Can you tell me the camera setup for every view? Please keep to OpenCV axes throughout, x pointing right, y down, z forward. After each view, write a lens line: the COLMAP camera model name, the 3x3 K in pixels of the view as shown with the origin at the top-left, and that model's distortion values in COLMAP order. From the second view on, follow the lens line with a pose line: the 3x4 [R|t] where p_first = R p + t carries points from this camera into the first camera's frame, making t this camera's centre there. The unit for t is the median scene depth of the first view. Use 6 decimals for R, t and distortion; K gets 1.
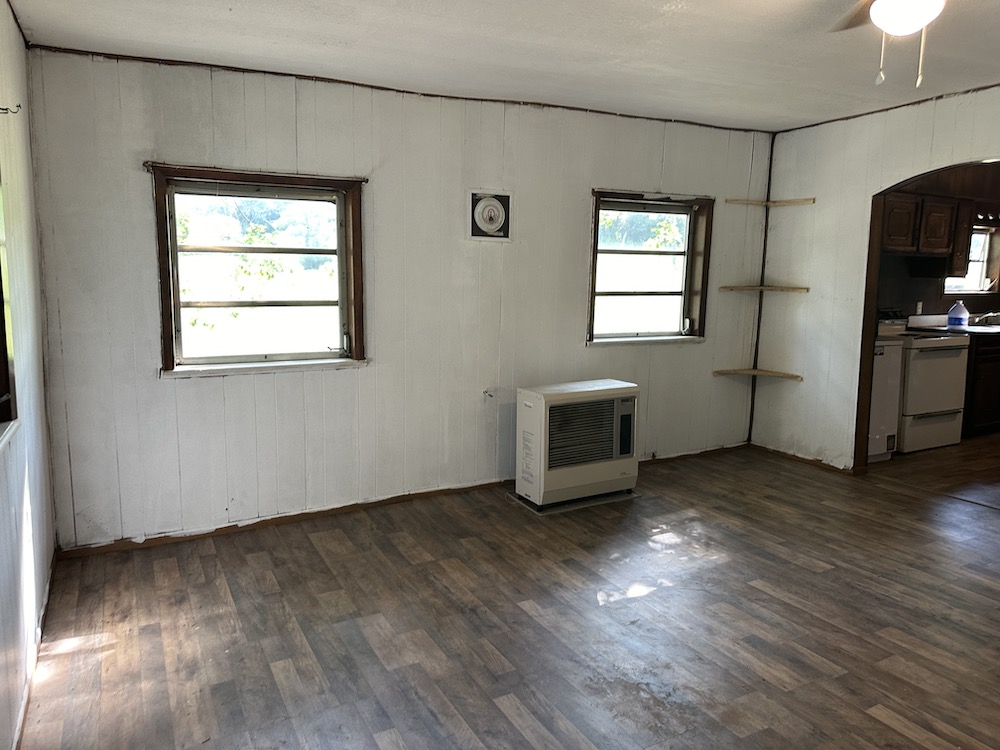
lens RADIAL K [[715.8, 0, 520.6], [0, 715.8, 368.6], [0, 0, 1]] dist [0.089847, -0.089604]
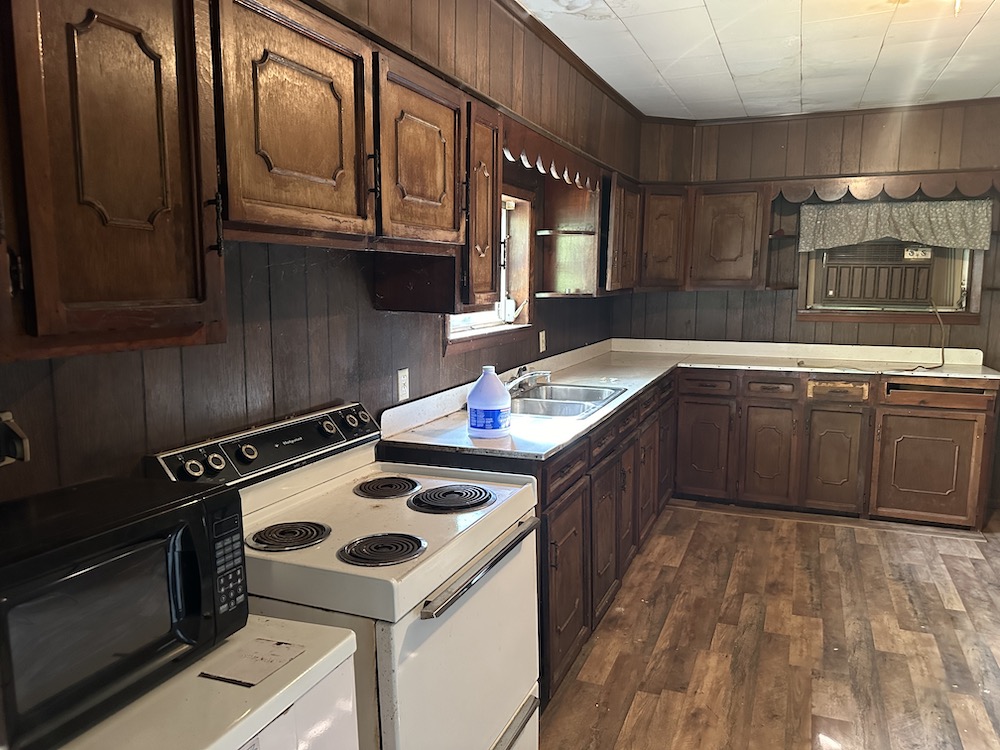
lens RADIAL K [[715.8, 0, 515.5], [0, 715.8, 379.5], [0, 0, 1]] dist [0.089847, -0.089604]
pose [[0.787924, -0.102719, 0.607144, 0.392005], [0.093412, 0.994516, 0.047030, -0.107501], [-0.608646, 0.019658, 0.793198, 0.713512]]
